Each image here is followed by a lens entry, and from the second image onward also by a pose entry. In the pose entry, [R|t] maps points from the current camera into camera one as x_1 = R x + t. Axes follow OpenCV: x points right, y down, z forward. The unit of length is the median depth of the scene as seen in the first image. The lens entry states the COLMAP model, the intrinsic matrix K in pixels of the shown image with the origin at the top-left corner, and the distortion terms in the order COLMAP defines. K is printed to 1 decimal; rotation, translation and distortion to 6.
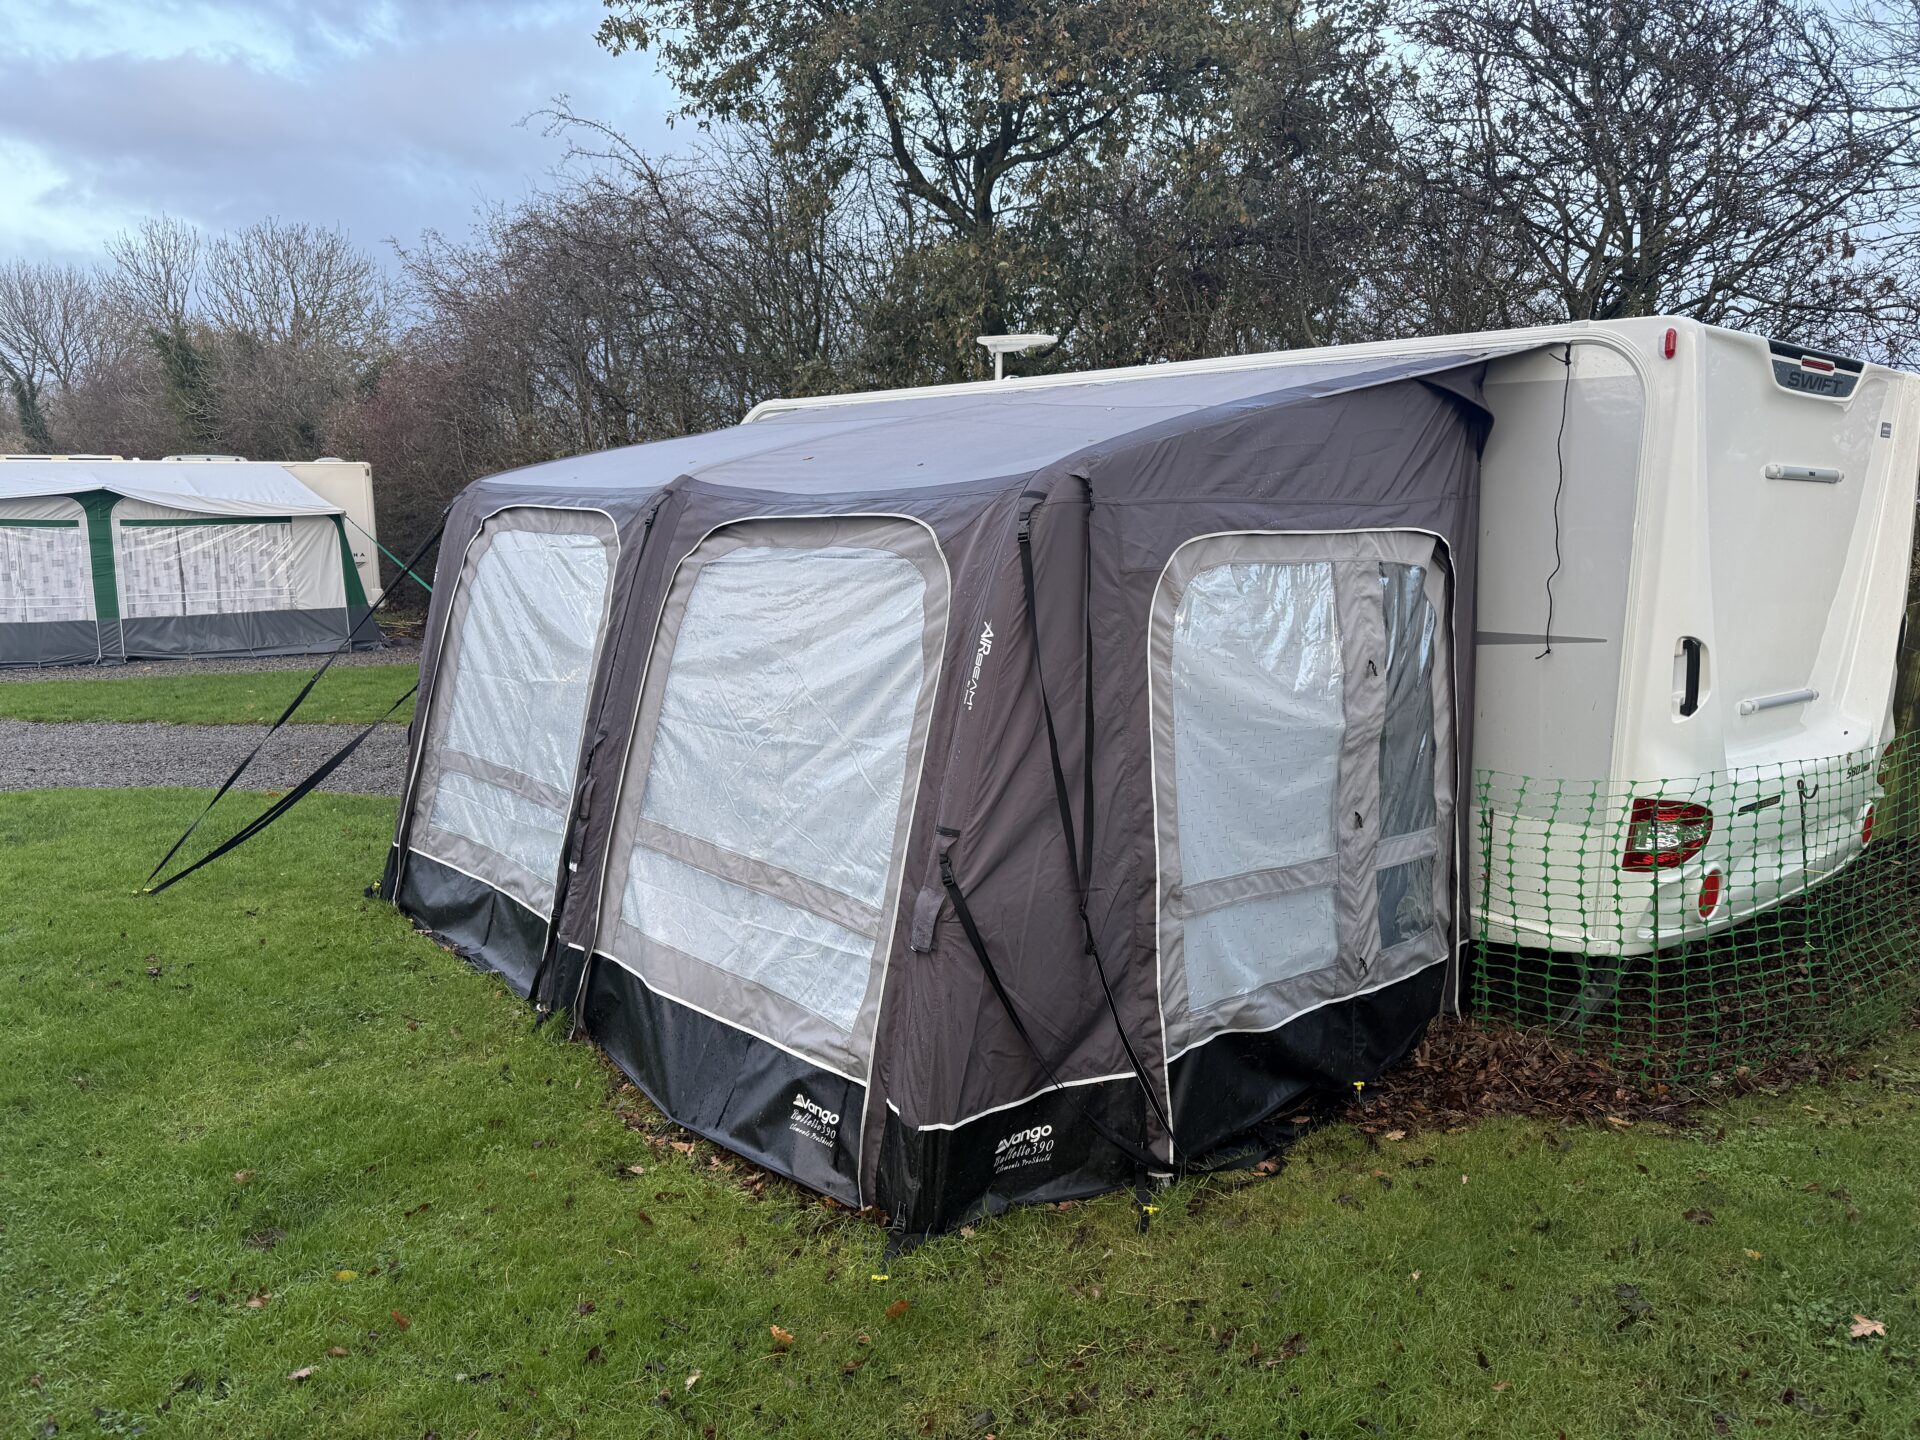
lens RADIAL K [[1345.0, 0, 960.7], [0, 1345.0, 720.6], [0, 0, 1]] dist [0.006585, -0.014515]
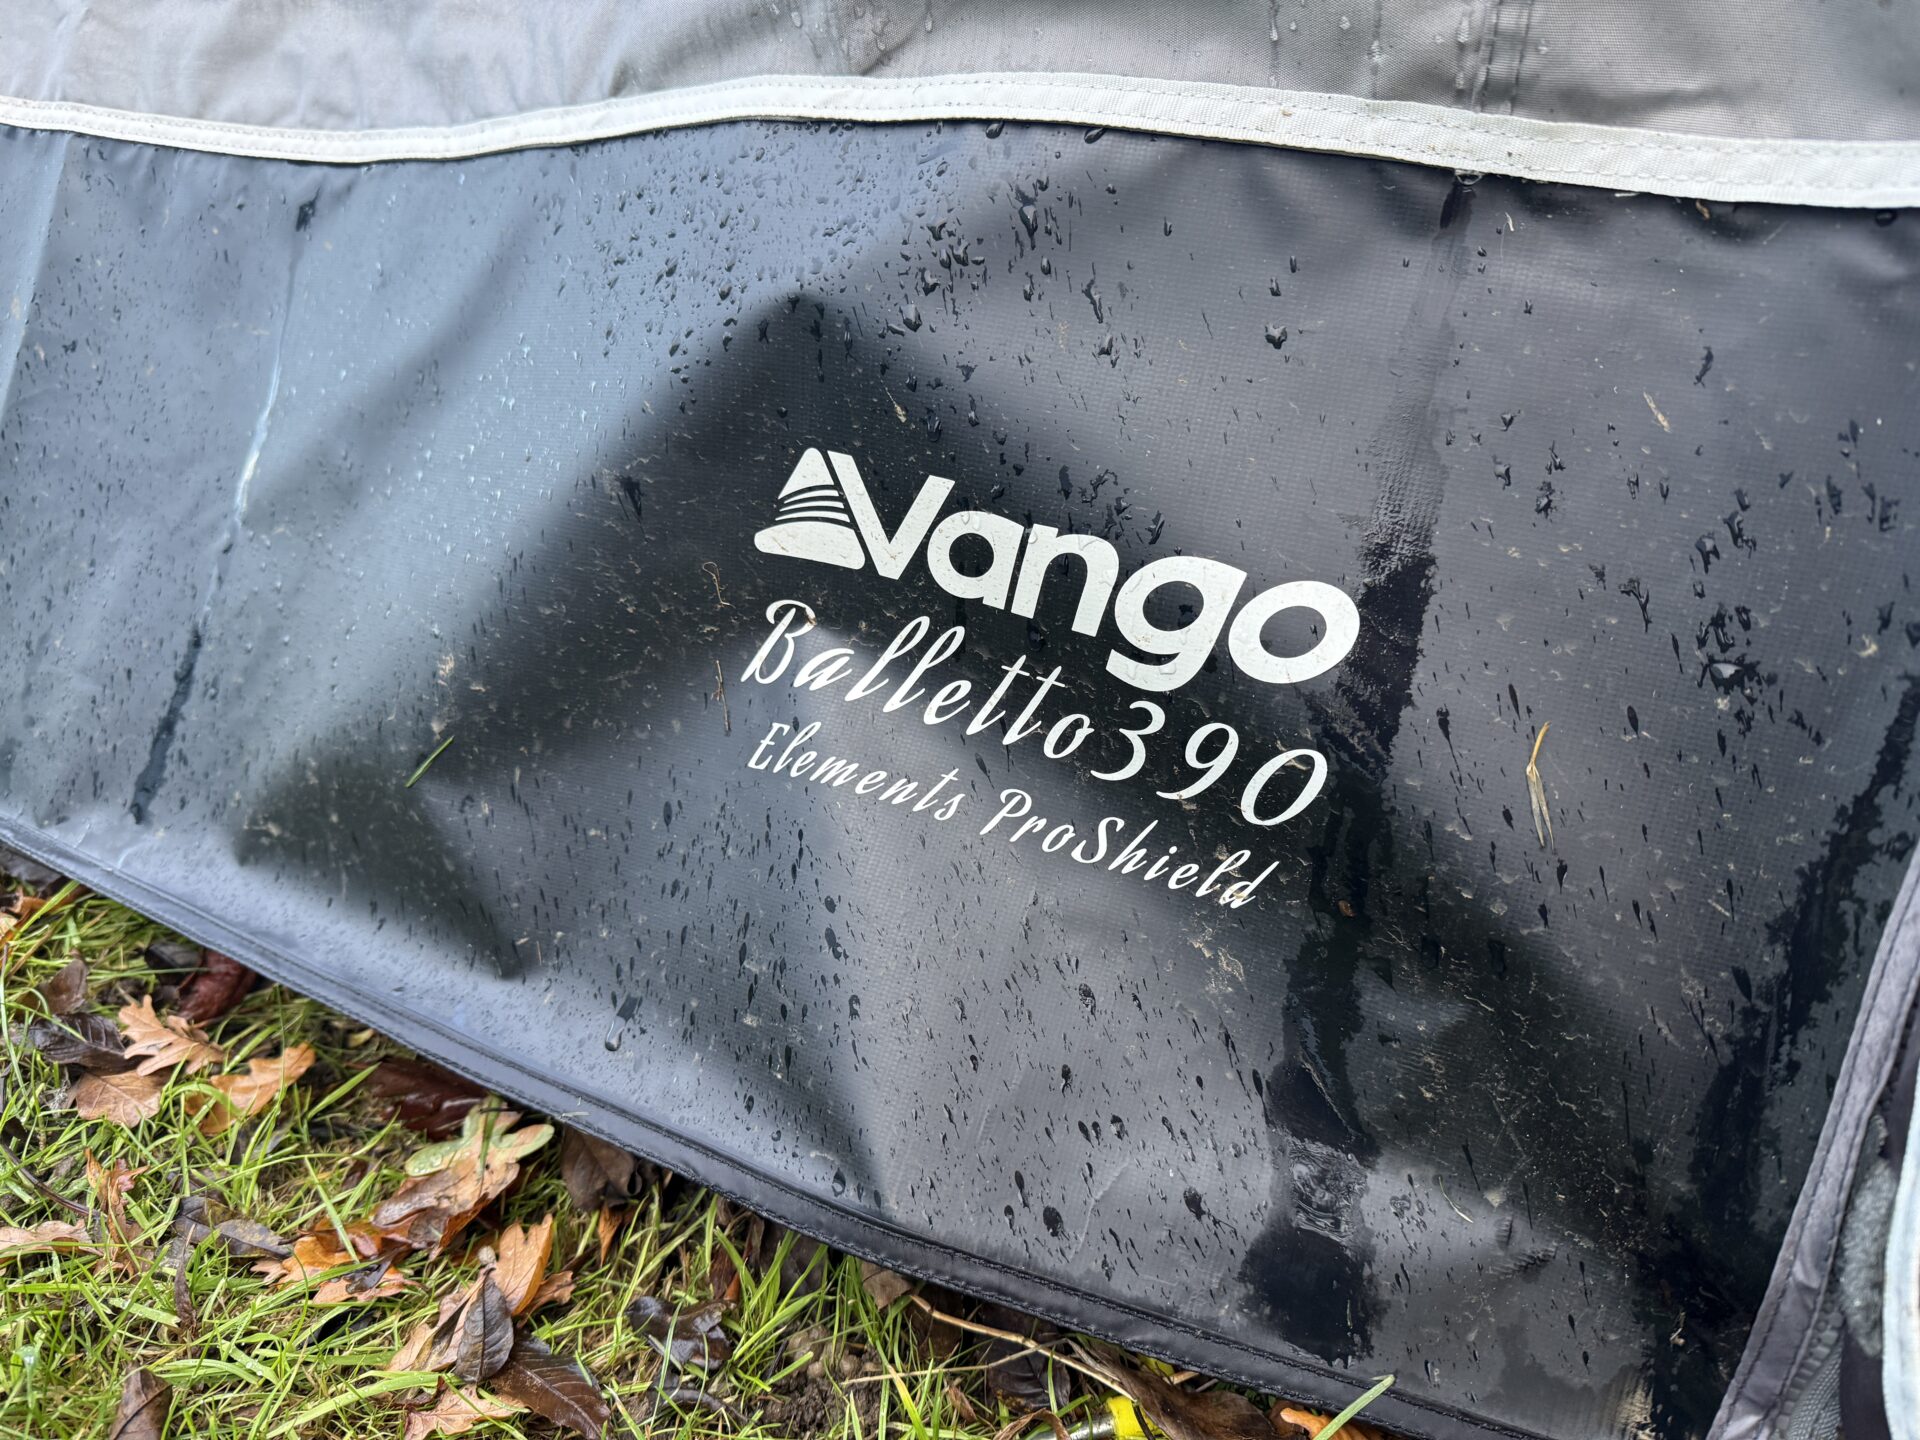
lens RADIAL K [[1345.0, 0, 961.2], [0, 1345.0, 719.8], [0, 0, 1]] dist [0.006585, -0.014515]
pose [[0.972336, -0.087552, 0.216560, -0.133861], [0.022353, 0.957721, 0.286829, 0.268406], [-0.232516, -0.274053, 0.933183, 0.895586]]
